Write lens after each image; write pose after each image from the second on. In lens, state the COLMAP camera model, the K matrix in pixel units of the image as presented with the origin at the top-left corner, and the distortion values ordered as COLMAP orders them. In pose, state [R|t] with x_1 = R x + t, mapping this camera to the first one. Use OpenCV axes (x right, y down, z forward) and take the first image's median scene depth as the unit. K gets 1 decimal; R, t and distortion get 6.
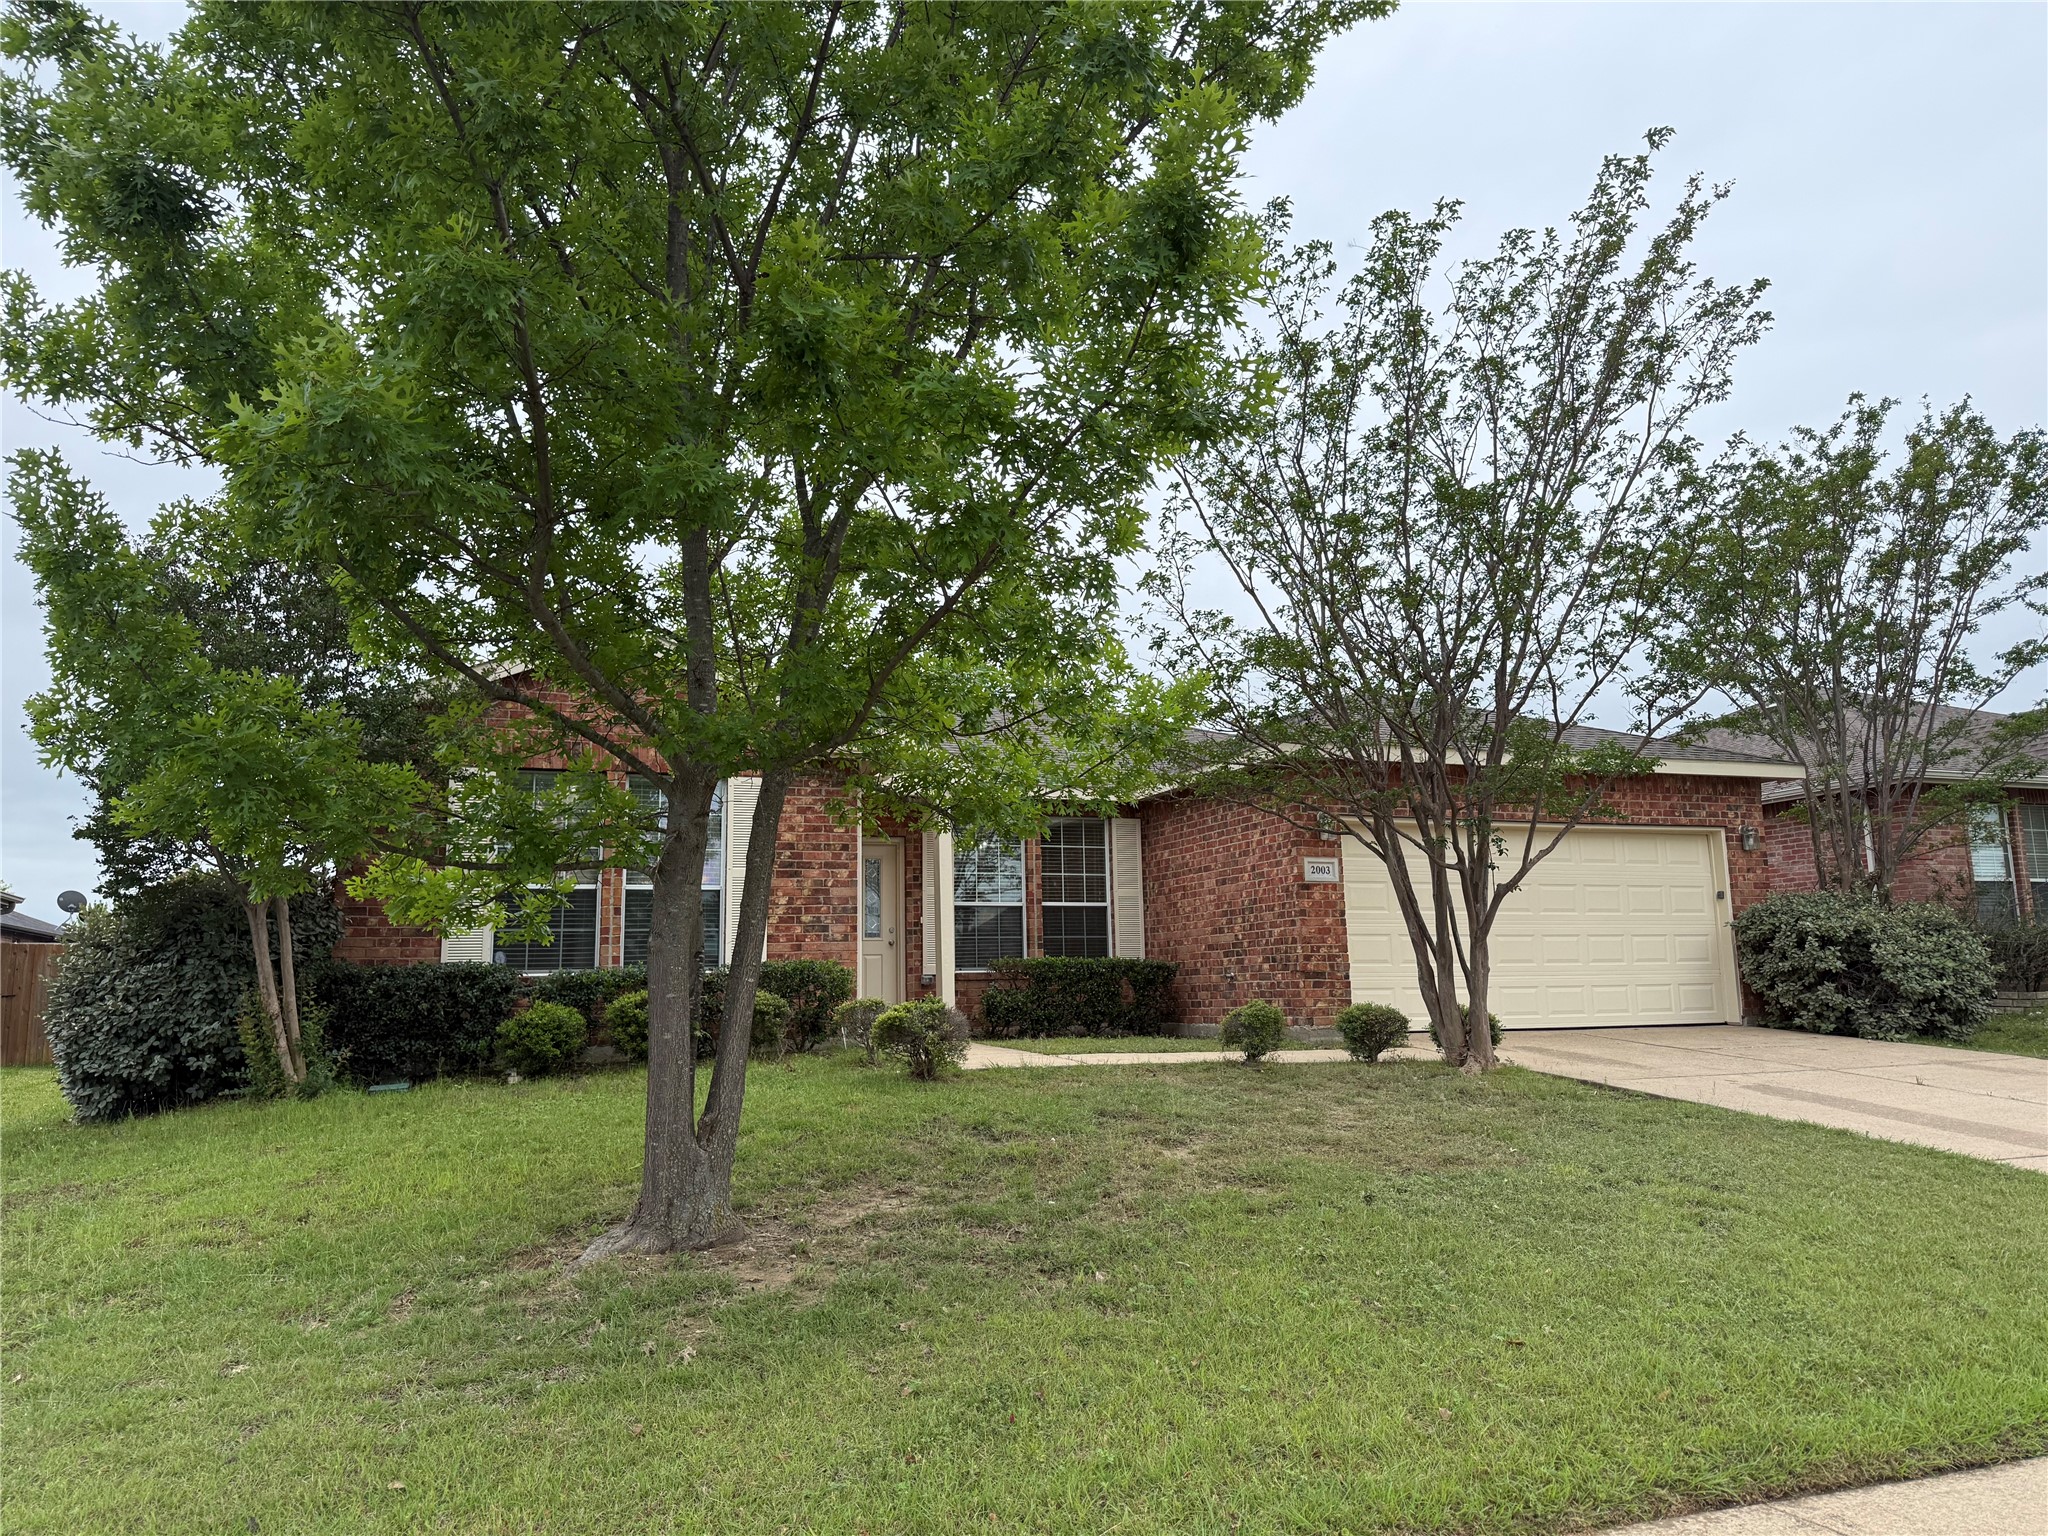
lens RADIAL K [[1404.8, 0, 1027.6], [0, 1404.8, 764.7], [0, 0, 1]] dist [0.017983, -0.011535]
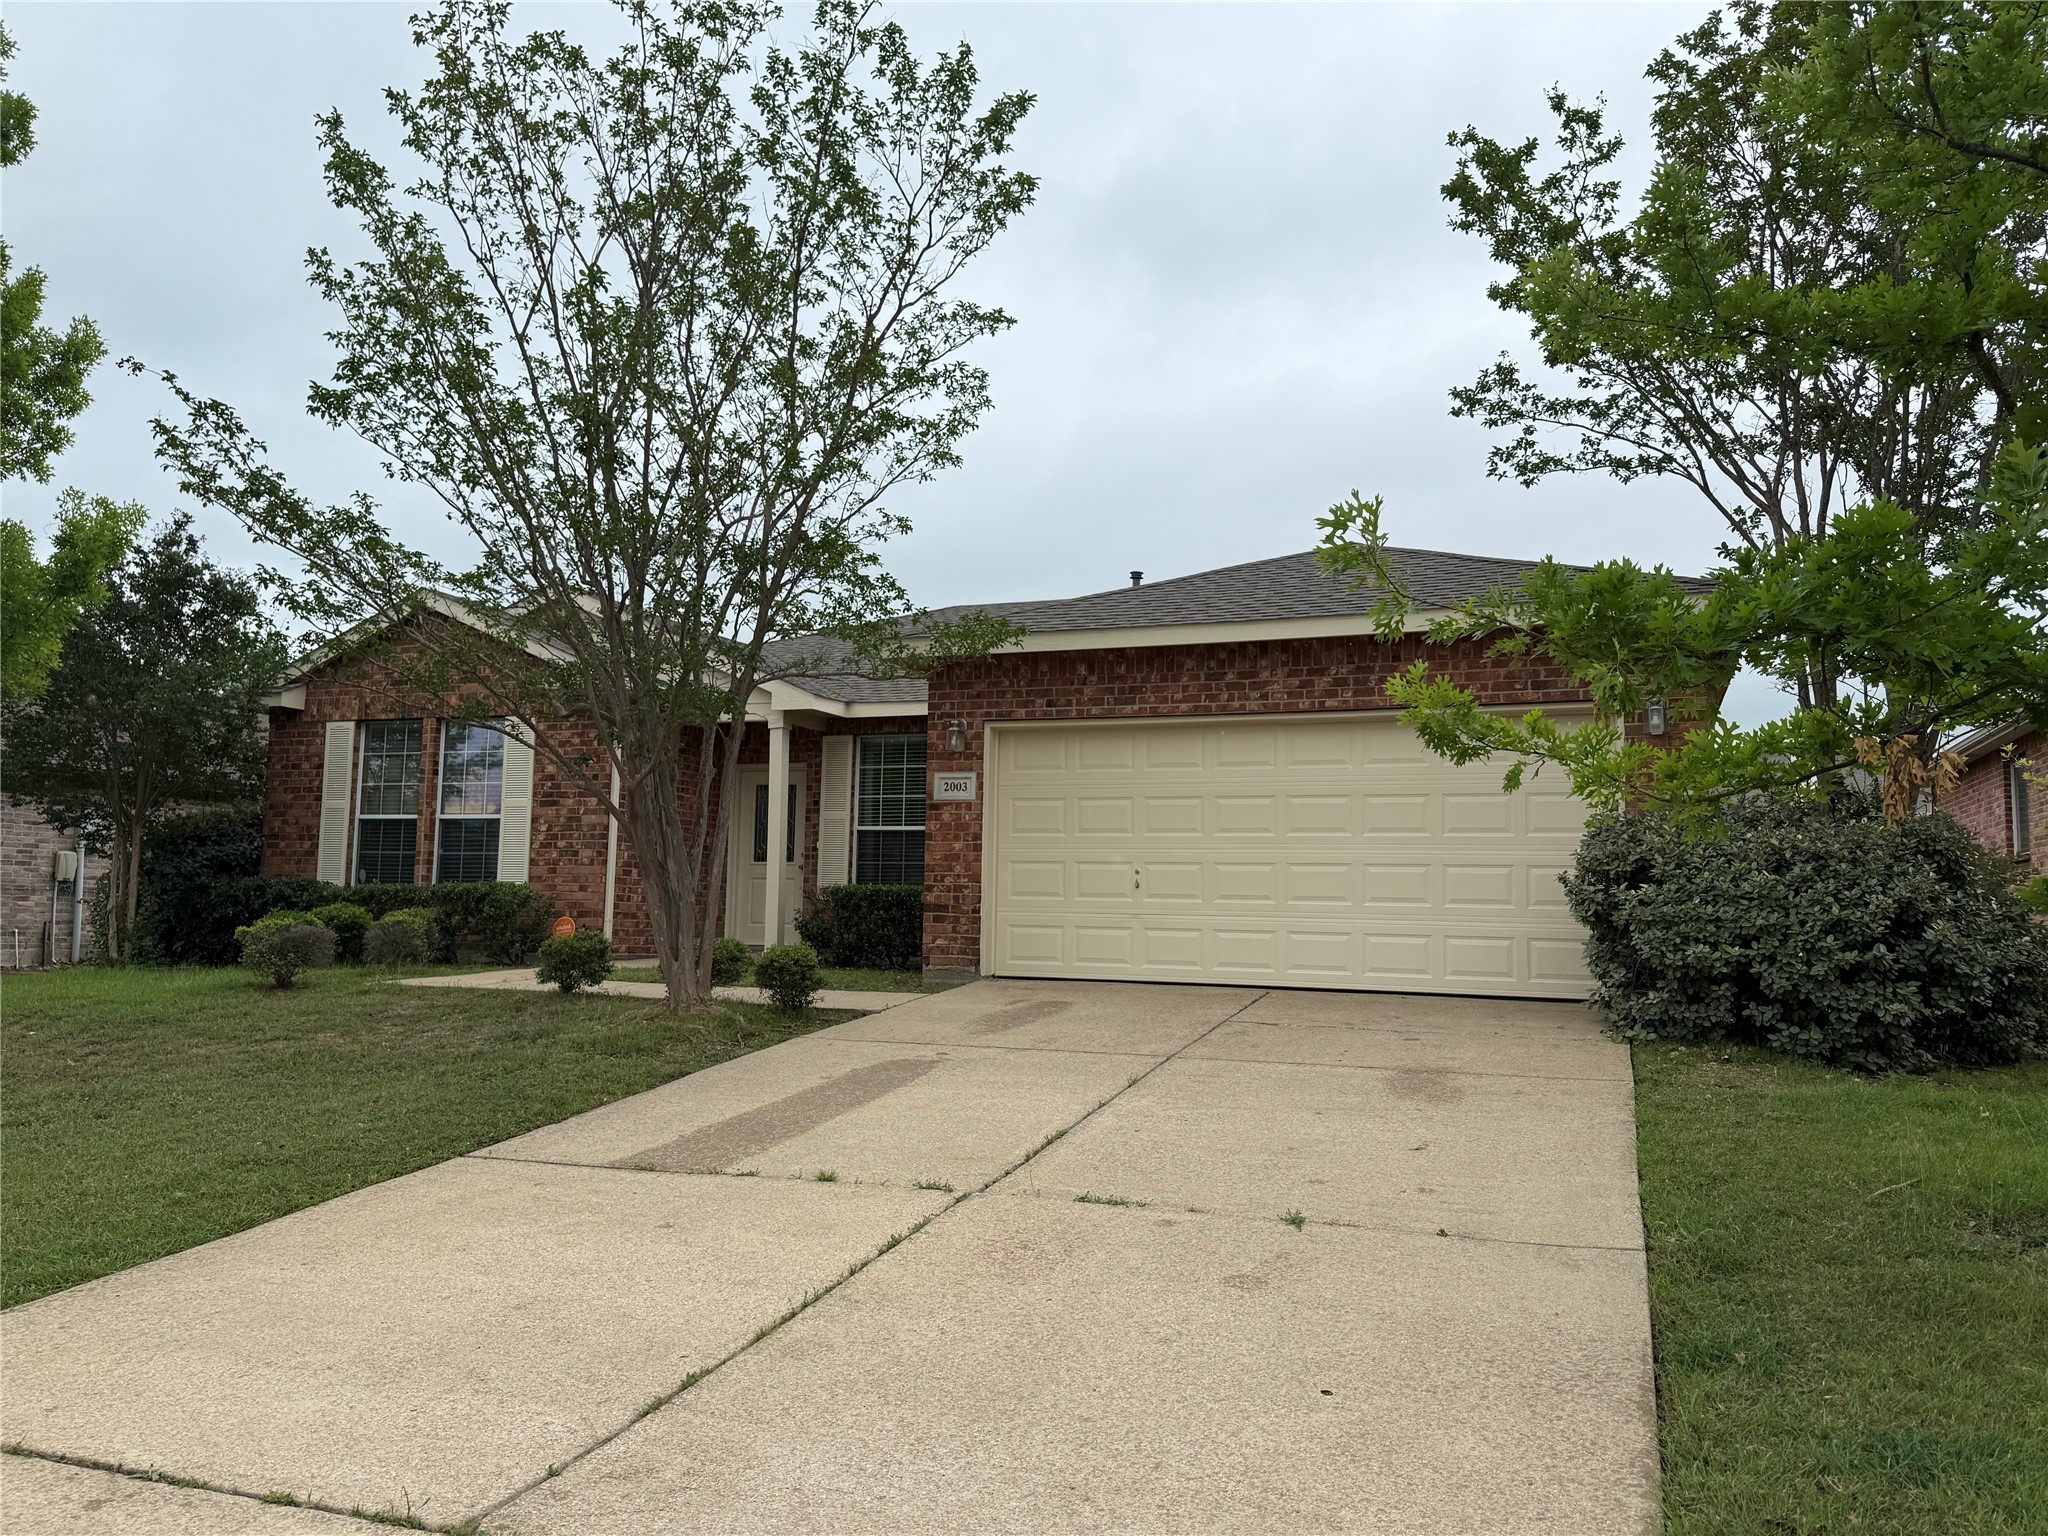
lens RADIAL K [[1527.1, 0, 1013.6], [0, 1527.1, 784.3], [0, 0, 1]] dist [0.022721, -0.007694]
pose [[0.751137, -0.025933, -0.659637, 0.859835], [0.072553, 0.996418, 0.043444, 0.036413], [0.656147, -0.080491, 0.750328, 0.333196]]
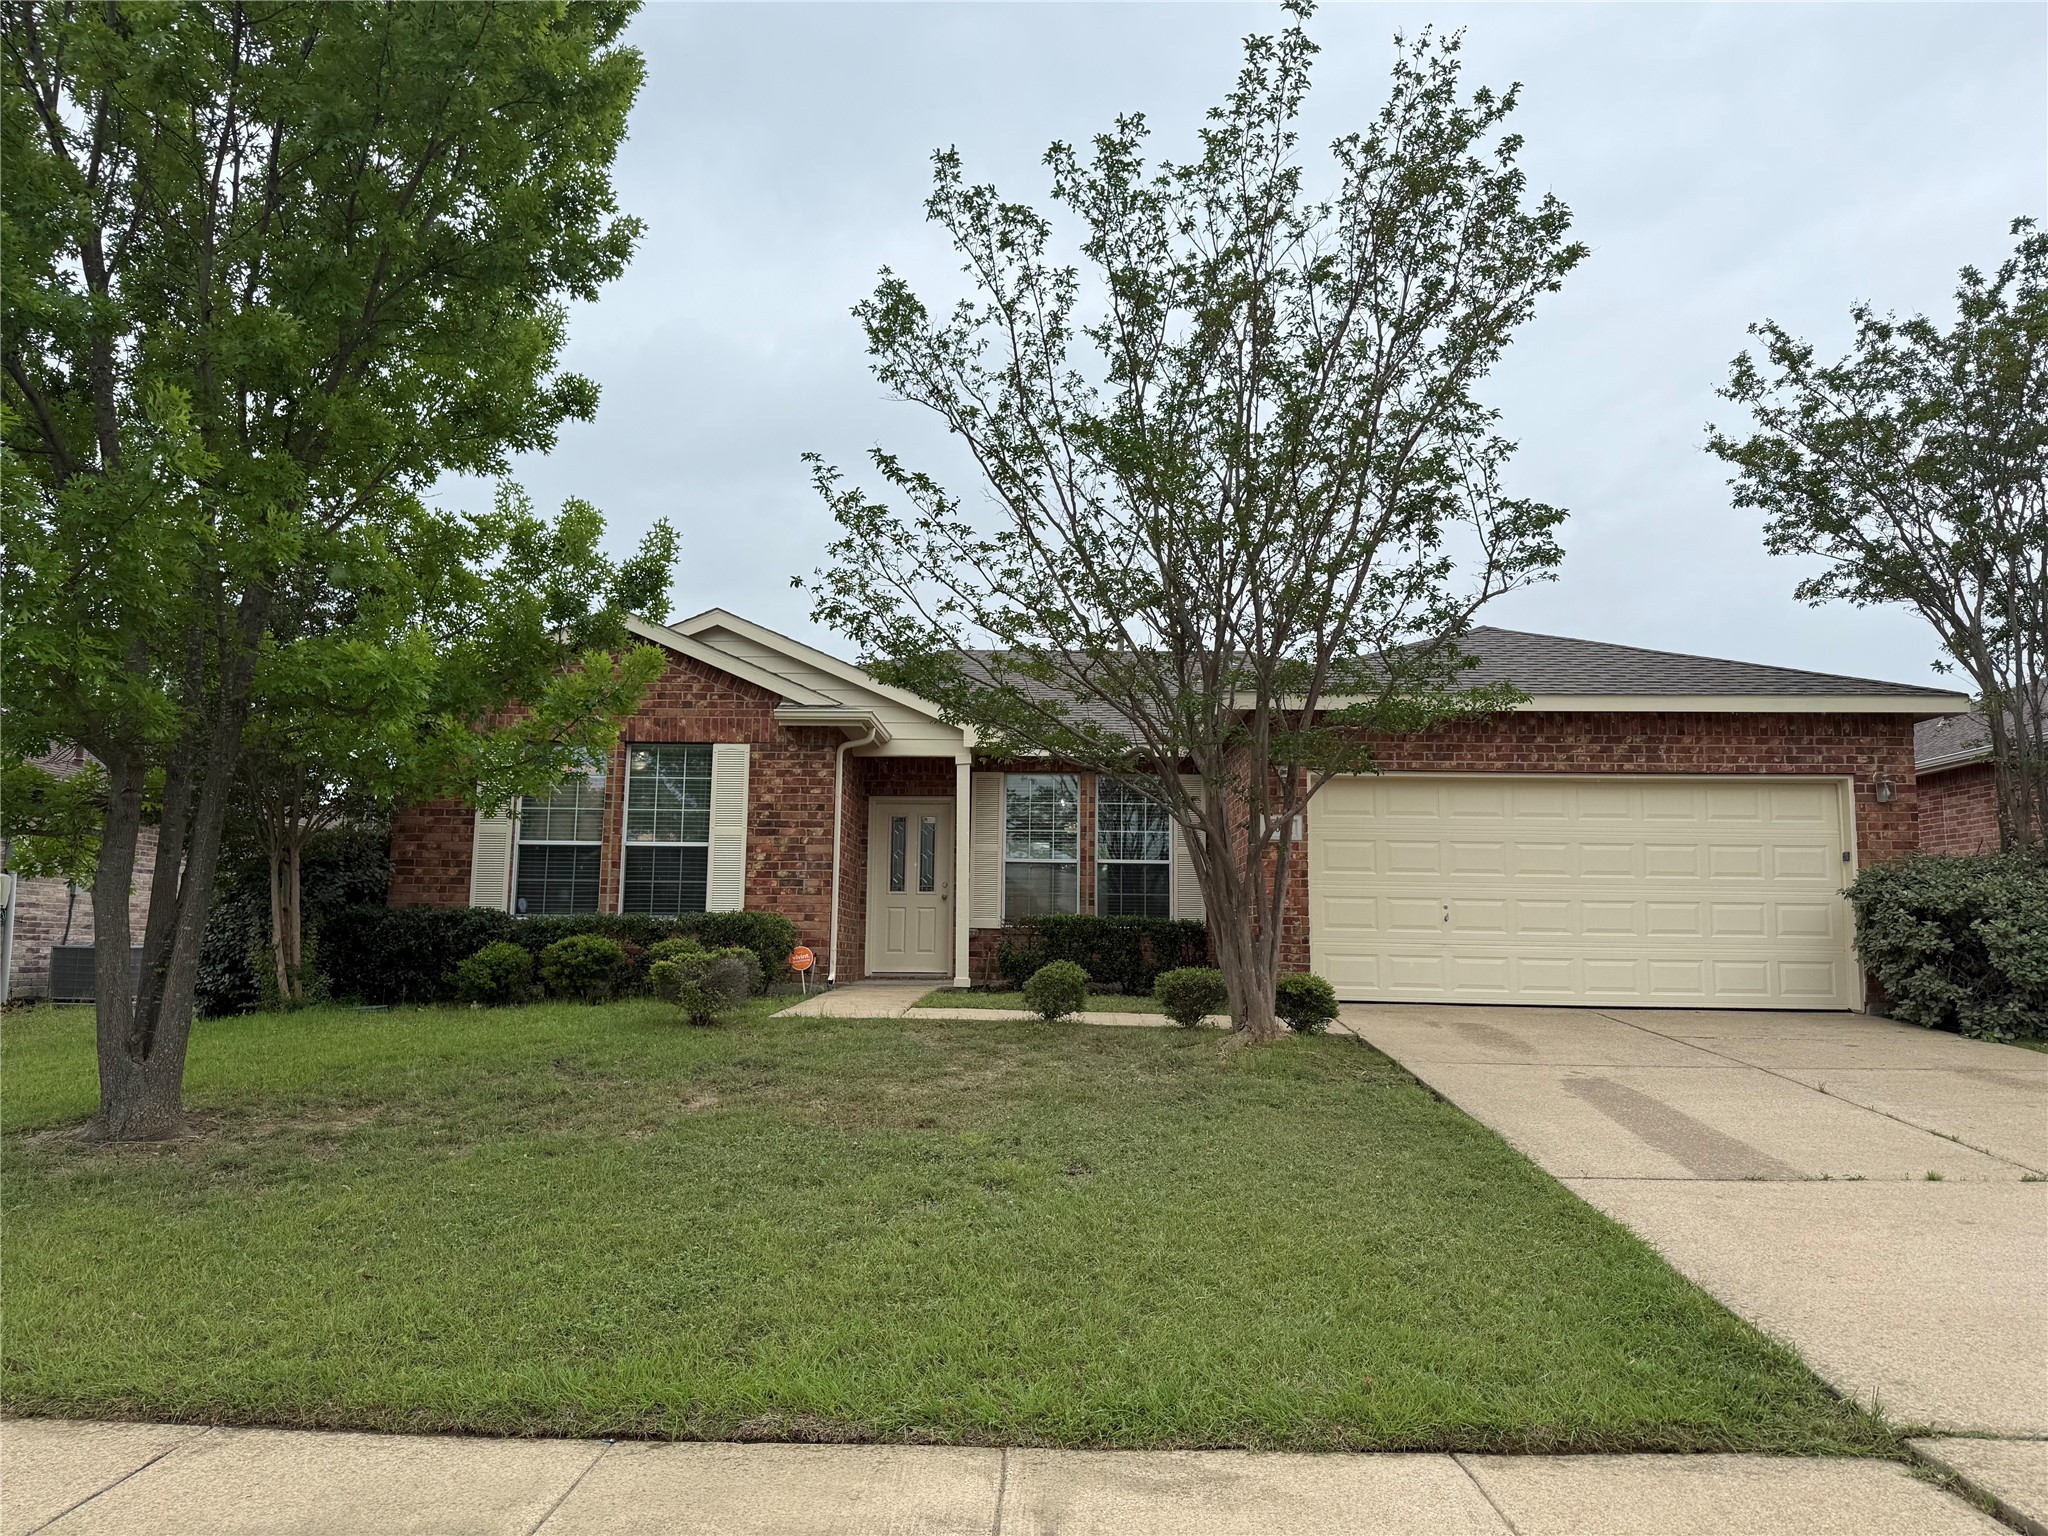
lens RADIAL K [[1404.8, 0, 1033.2], [0, 1404.8, 750.2], [0, 0, 1]] dist [0.017983, -0.011535]
pose [[0.928874, -0.022528, -0.369711, 0.410199], [0.029227, 0.999494, 0.012527, 0.006616], [0.369242, -0.022441, 0.929062, 0.066537]]
